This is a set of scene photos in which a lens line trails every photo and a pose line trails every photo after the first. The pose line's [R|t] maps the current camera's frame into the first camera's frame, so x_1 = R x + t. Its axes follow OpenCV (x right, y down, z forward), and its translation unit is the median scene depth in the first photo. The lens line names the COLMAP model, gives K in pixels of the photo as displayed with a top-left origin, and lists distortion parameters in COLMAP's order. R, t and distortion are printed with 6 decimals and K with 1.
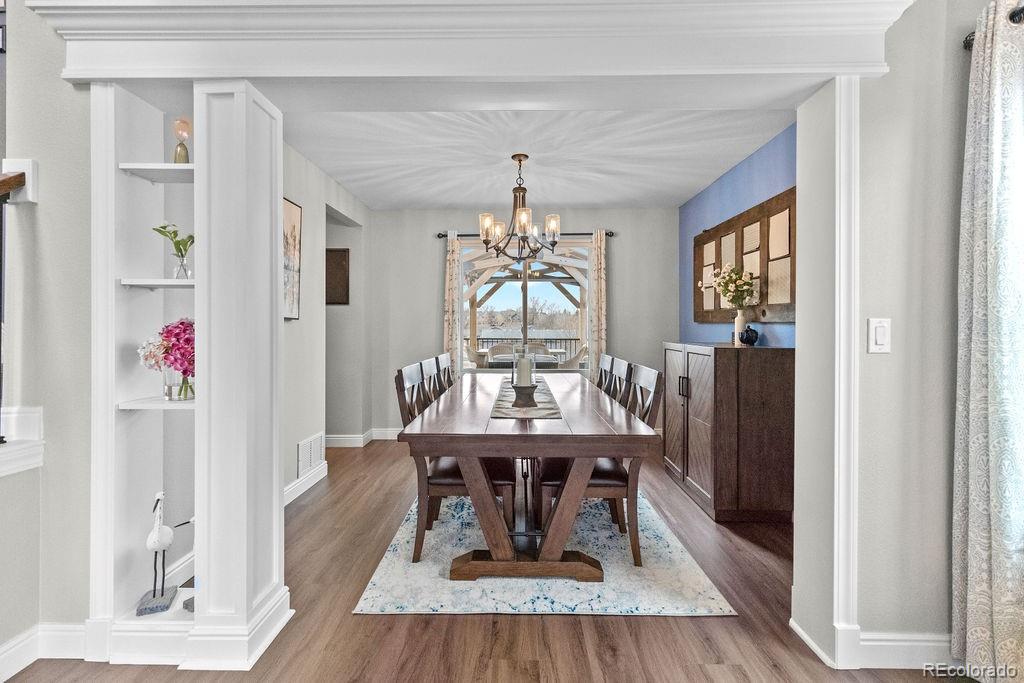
lens RADIAL K [[461.1, 0, 511.3], [0, 461.1, 328.8], [0, 0, 1]] dist [0.007374, -0.000074]
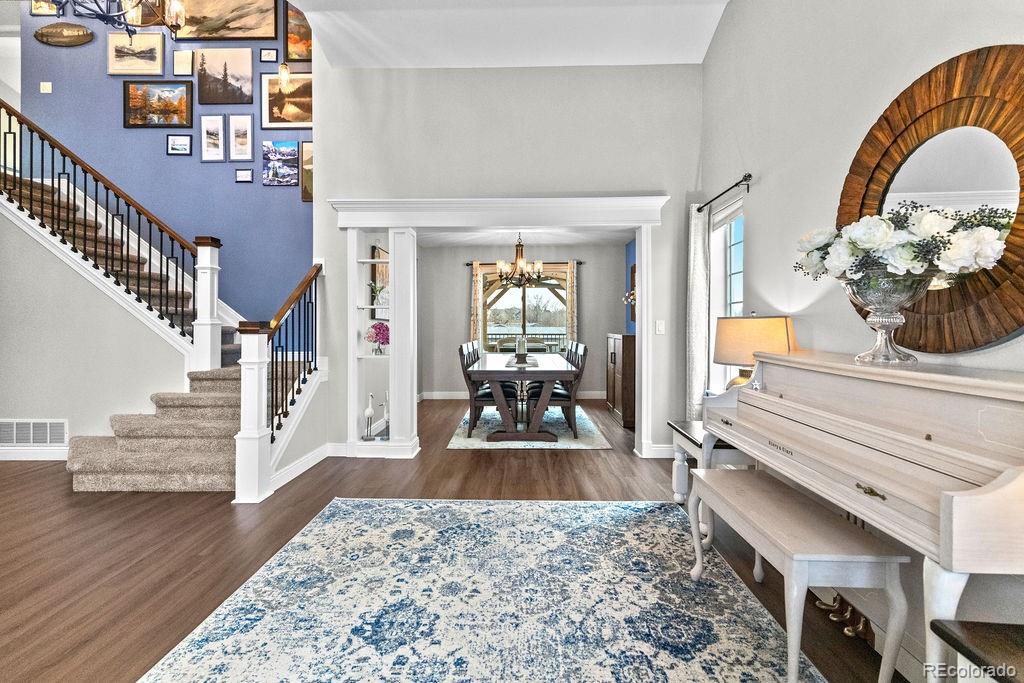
lens RADIAL K [[461.1, 0, 511.3], [0, 461.1, 328.8], [0, 0, 1]] dist [0.007374, -0.000074]
pose [[0.999972, -0.002753, -0.006940, -0.001403], [0.002781, 0.999988, 0.004056, 0.008044], [0.006928, -0.004075, 0.999968, -1.443814]]
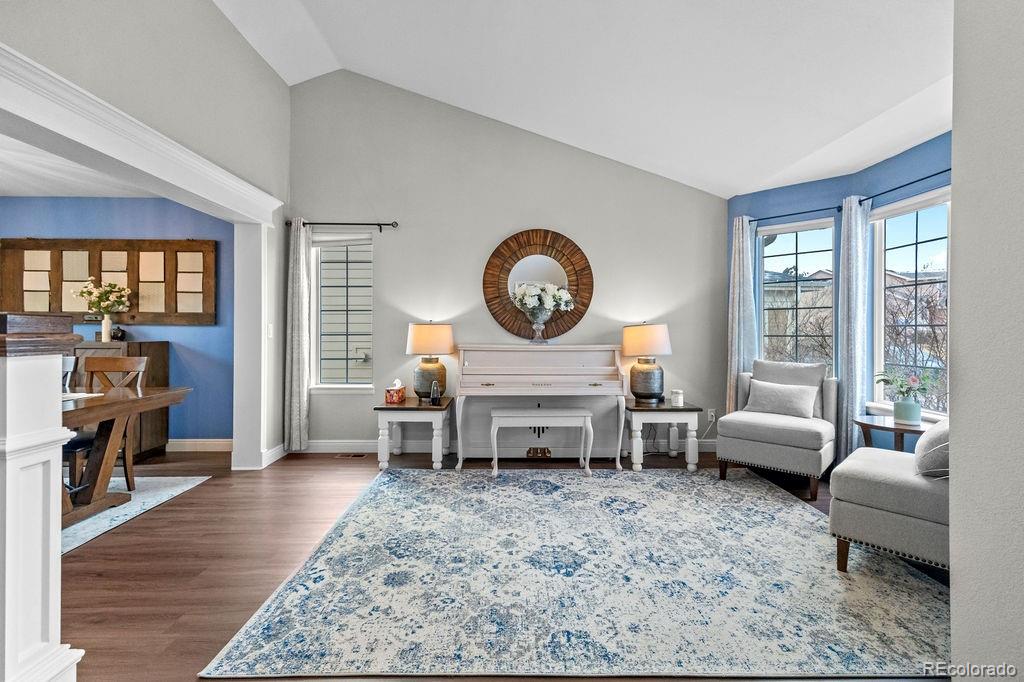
lens RADIAL K [[461.1, 0, 511.3], [0, 461.1, 328.3], [0, 0, 1]] dist [0.007374, -0.000074]
pose [[-0.032244, -0.001464, 0.999479, -1.646068], [0.002693, 0.999995, 0.001552, -0.001475], [-0.999476, 0.002742, -0.032240, -0.207208]]
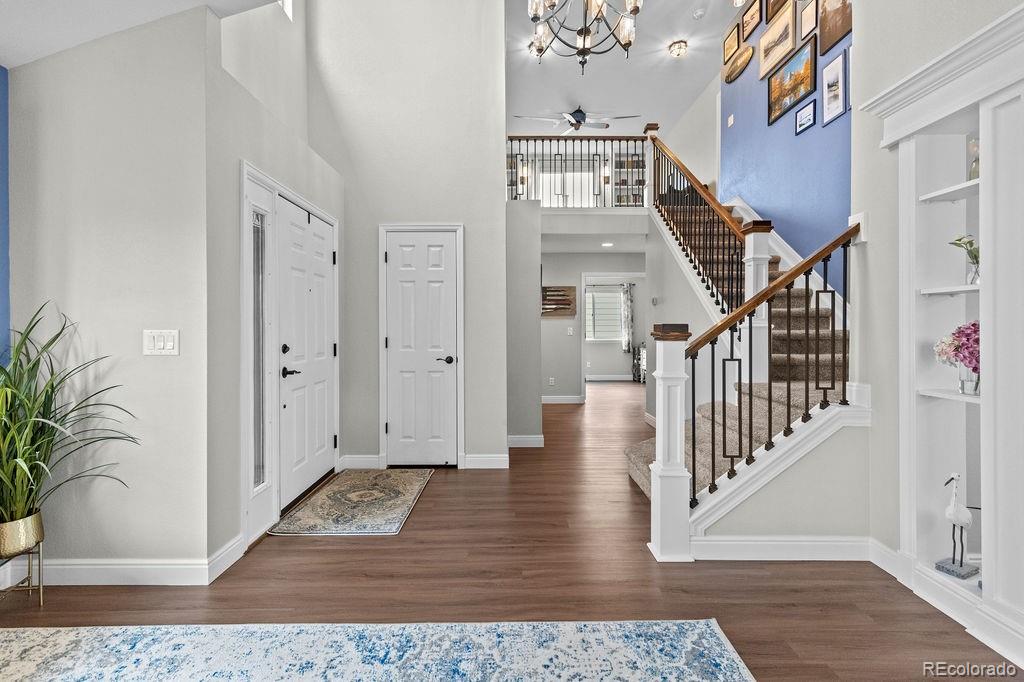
lens RADIAL K [[461.1, 0, 511.3], [0, 461.1, 328.3], [0, 0, 1]] dist [0.007374, -0.000074]
pose [[0.020466, -0.003497, -0.999784, 0.370079], [0.000880, 0.999994, -0.003479, -0.000522], [0.999790, -0.000809, 0.020469, -0.119512]]
